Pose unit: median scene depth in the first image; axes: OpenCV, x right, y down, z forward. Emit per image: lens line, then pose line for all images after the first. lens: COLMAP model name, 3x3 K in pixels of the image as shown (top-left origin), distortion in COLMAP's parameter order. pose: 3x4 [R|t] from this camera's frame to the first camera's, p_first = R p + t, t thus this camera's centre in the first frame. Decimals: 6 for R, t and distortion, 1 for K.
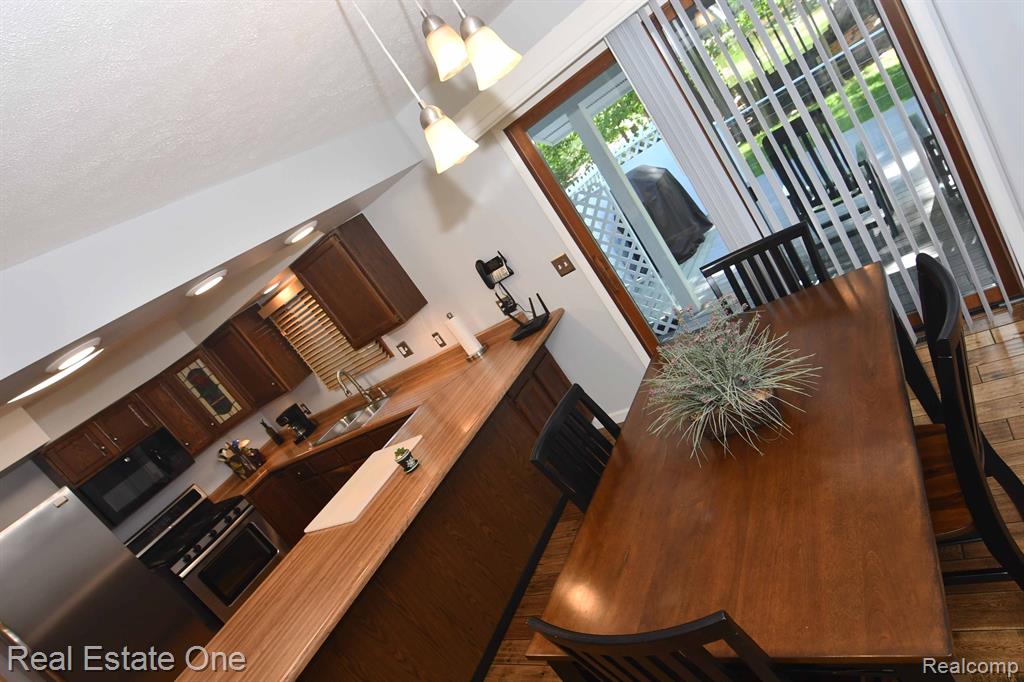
lens RADIAL K [[569.9, 0, 527.5], [0, 569.9, 331.7], [0, 0, 1]] dist [-0.023572, -0.003970]
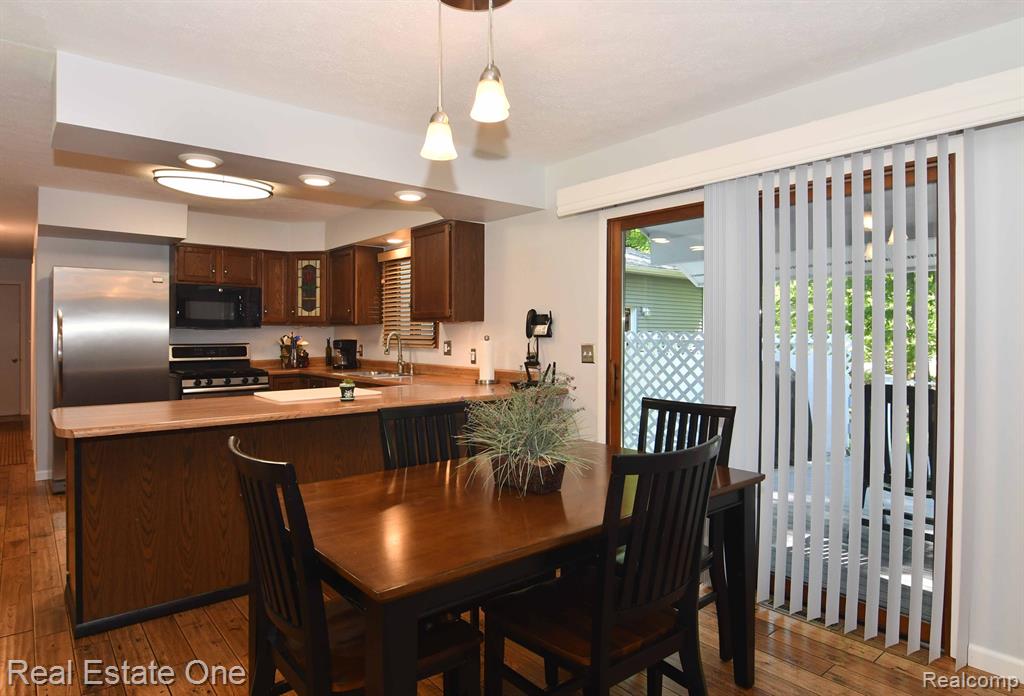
lens RADIAL K [[601.5, 0, 525.8], [0, 601.5, 333.6], [0, 0, 1]] dist [-0.018700, -0.005818]
pose [[0.775585, 0.560927, -0.289534, 0.200801], [-0.602369, 0.794800, -0.073788, 0.003733], [0.188732, 0.231635, 0.954319, -0.069946]]
